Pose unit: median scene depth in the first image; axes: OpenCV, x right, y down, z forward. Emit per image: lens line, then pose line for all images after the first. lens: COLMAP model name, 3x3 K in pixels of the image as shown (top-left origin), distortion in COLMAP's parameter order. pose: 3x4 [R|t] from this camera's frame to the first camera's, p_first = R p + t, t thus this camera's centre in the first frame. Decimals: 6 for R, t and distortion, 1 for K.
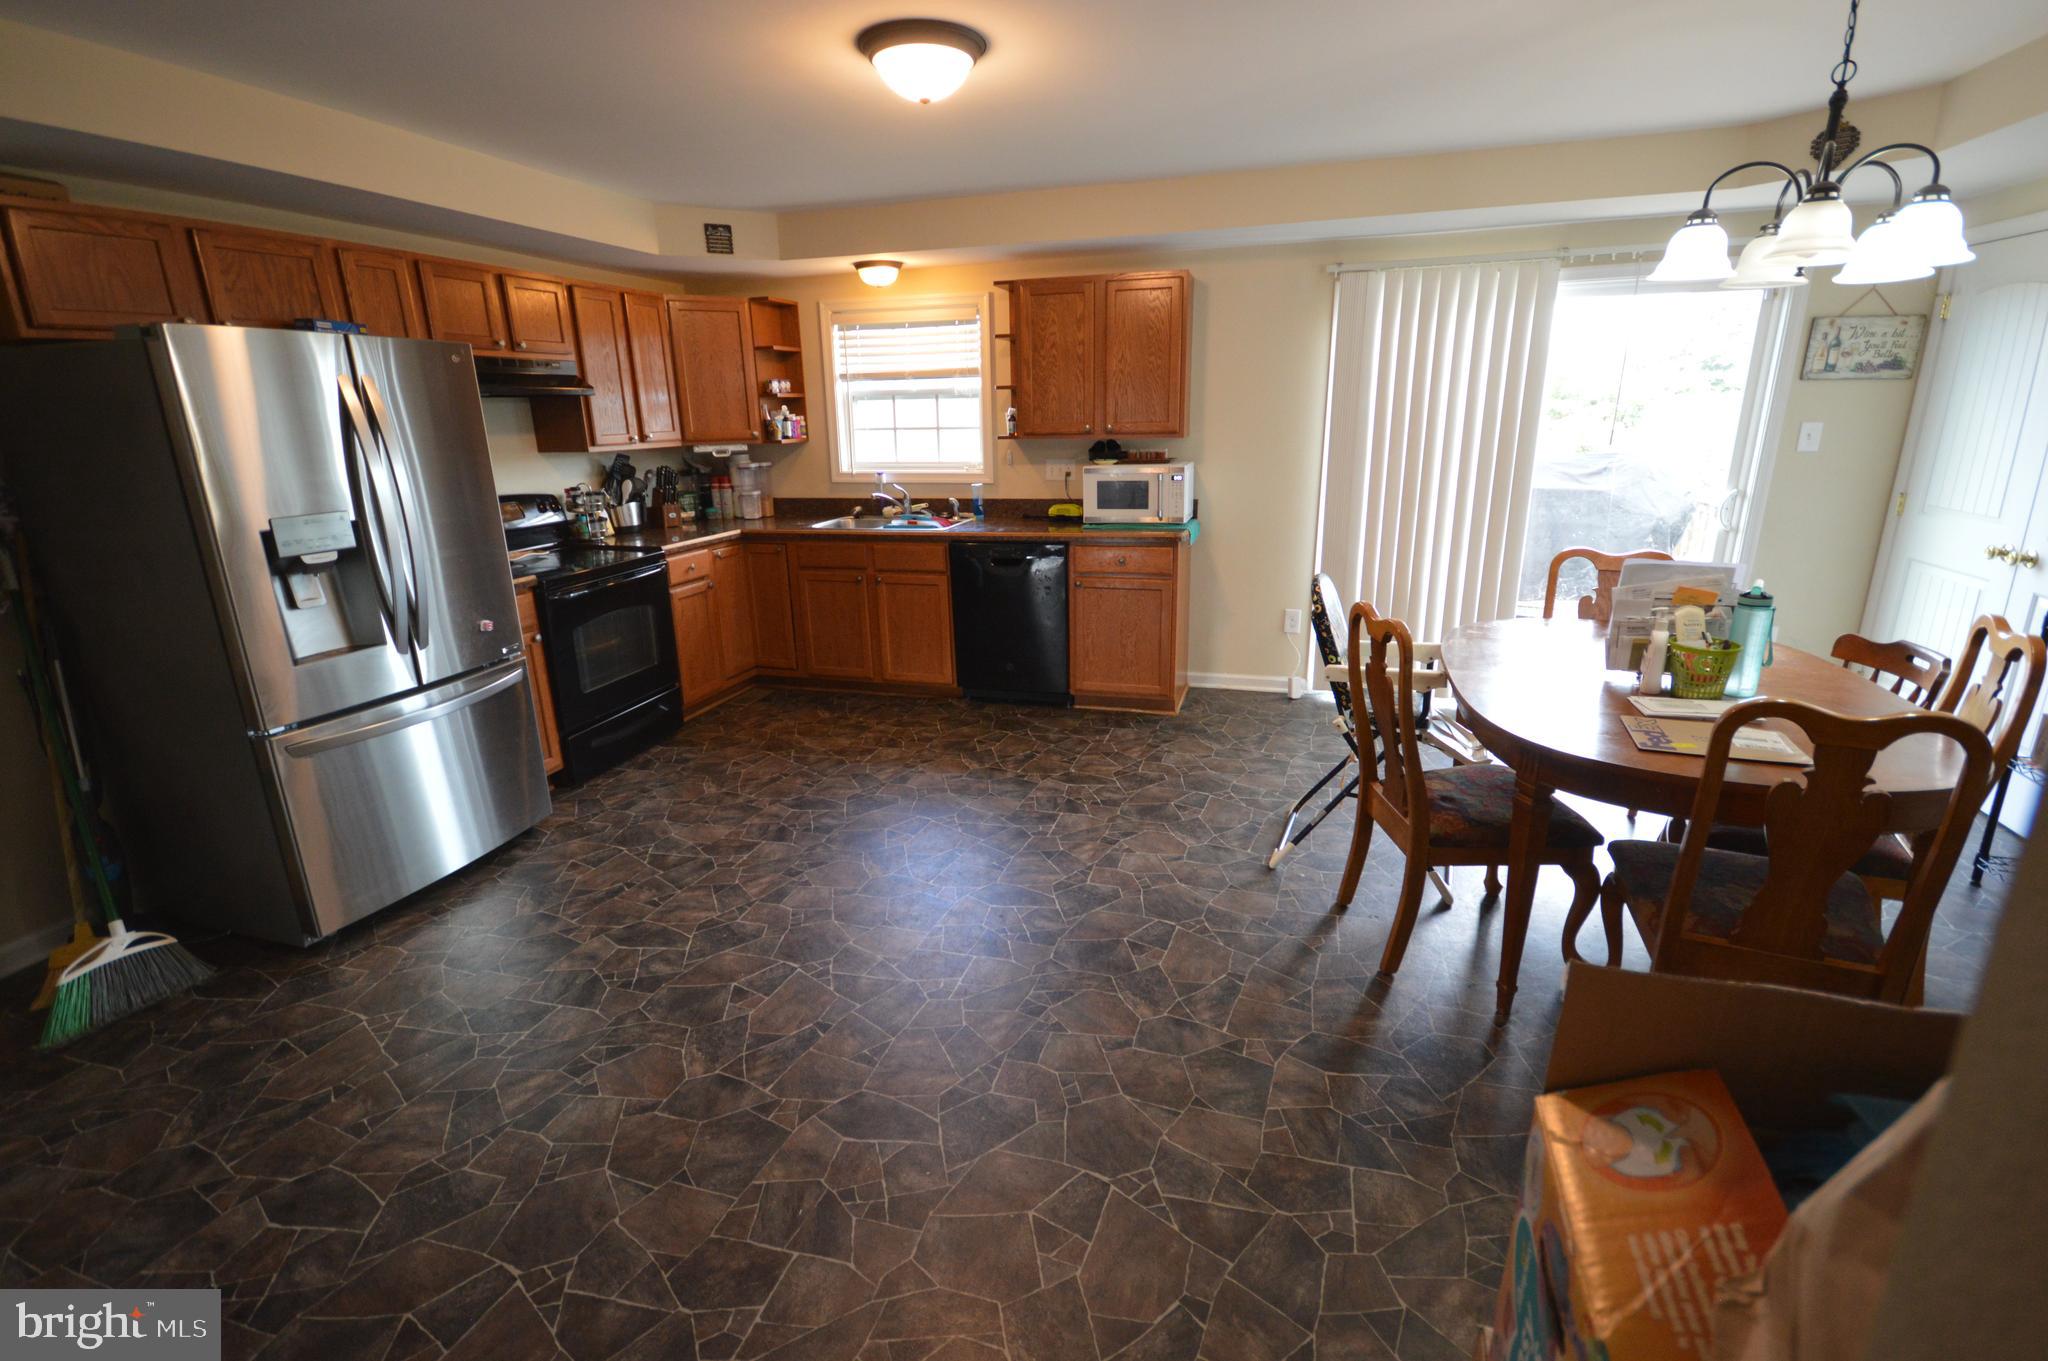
lens RADIAL K [[908.6, 0, 1024.0], [0, 908.6, 680.5], [0, 0, 1]] dist [0.015556, -0.014485]
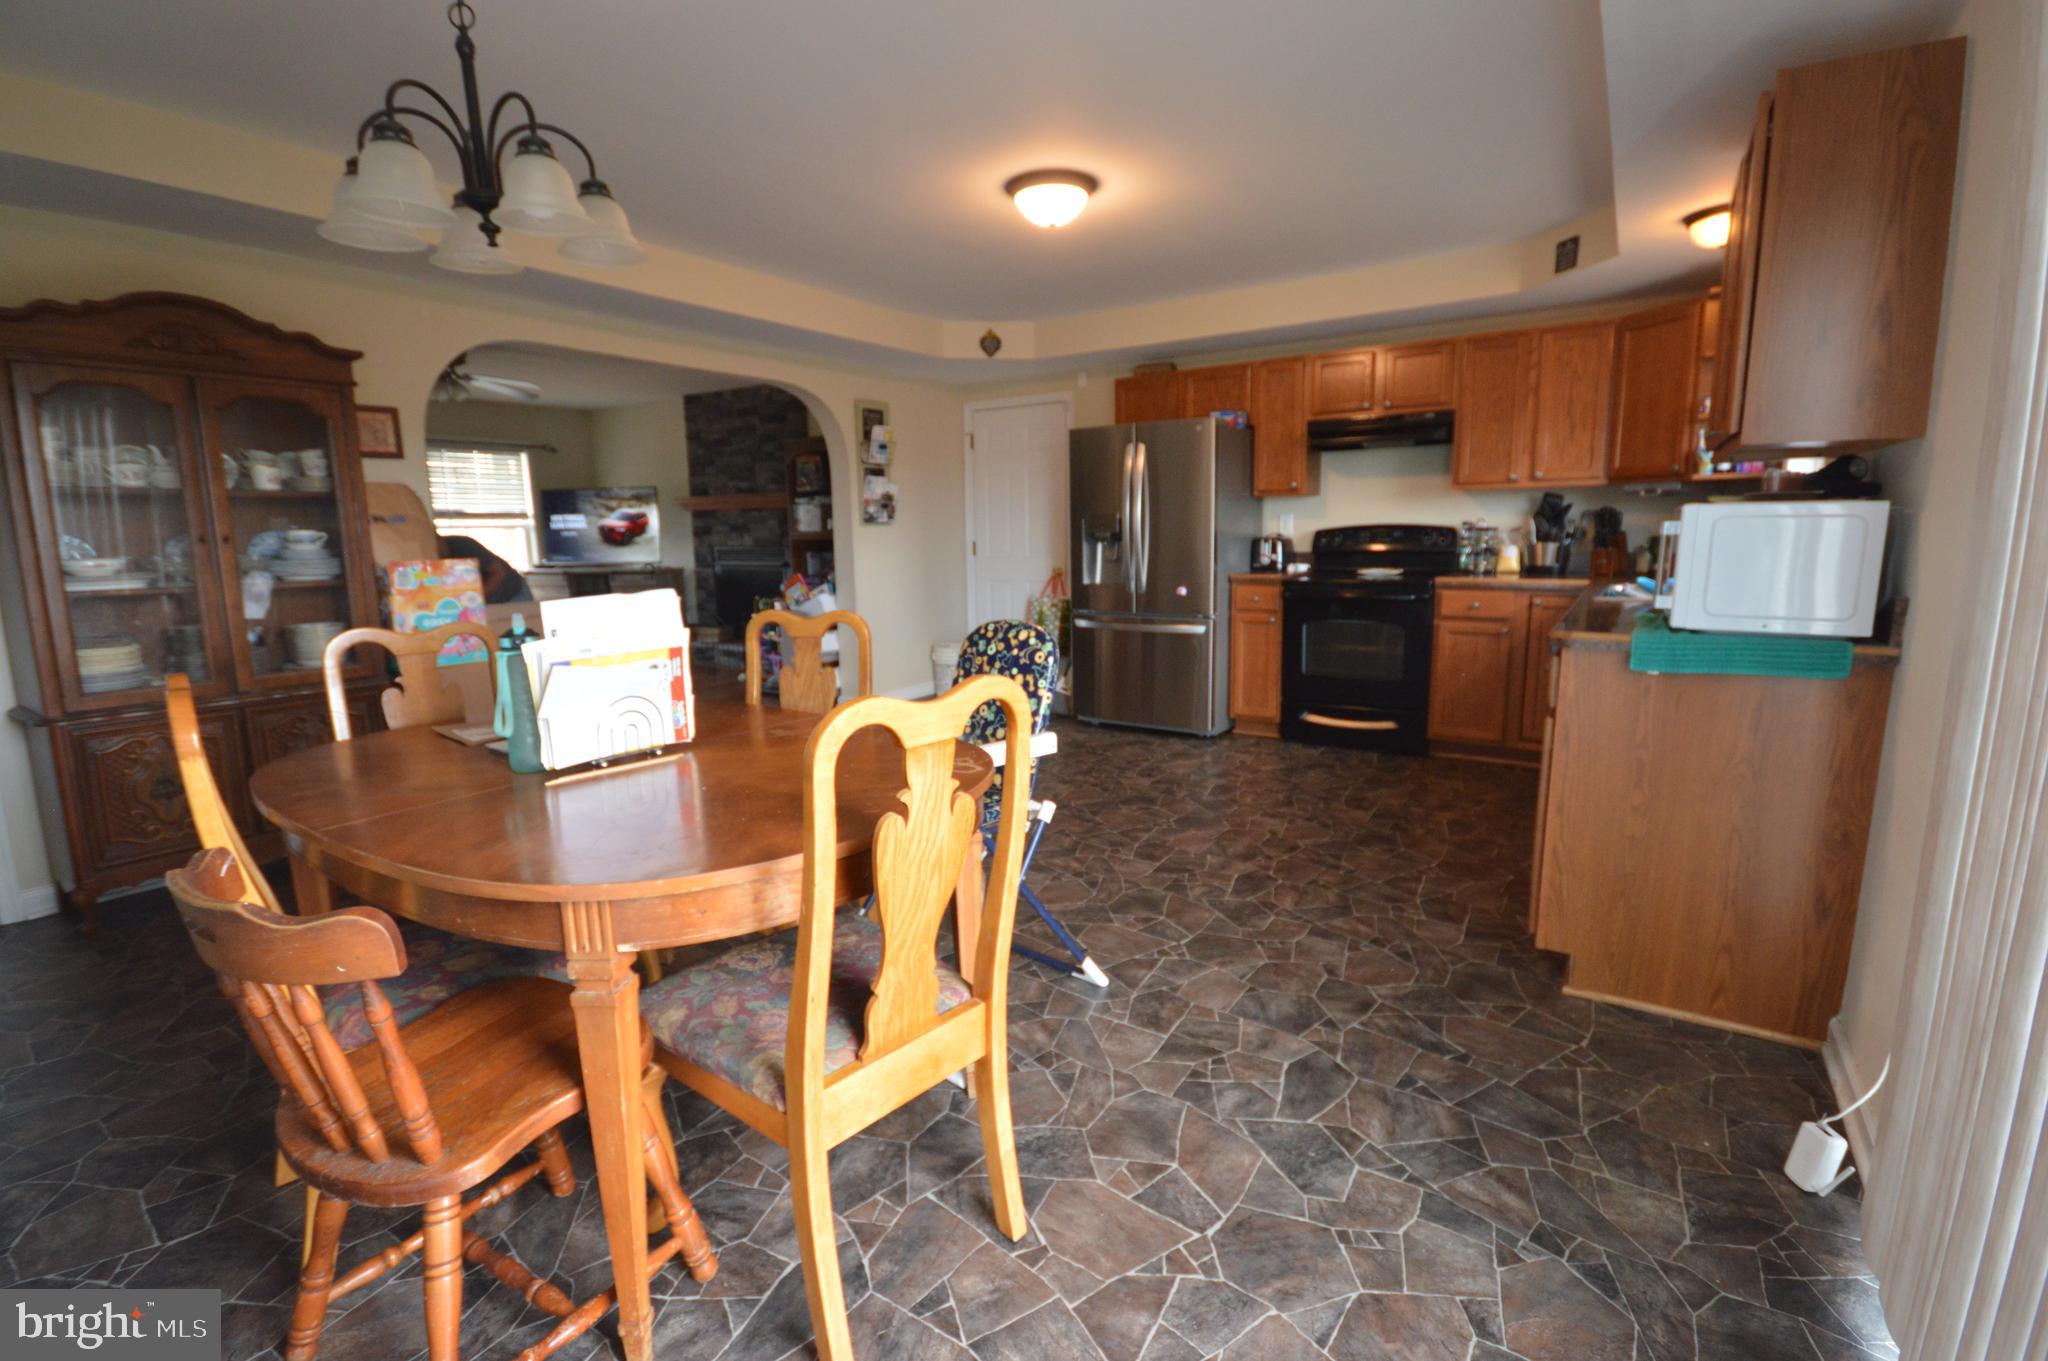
lens RADIAL K [[908.6, 0, 1024.0], [0, 908.6, 680.5], [0, 0, 1]] dist [0.015556, -0.014485]
pose [[-0.295622, 0.182177, -0.937774, 0.793202], [-0.252157, 0.931954, 0.260536, -0.202356], [0.921425, 0.313486, -0.229569, 0.895255]]
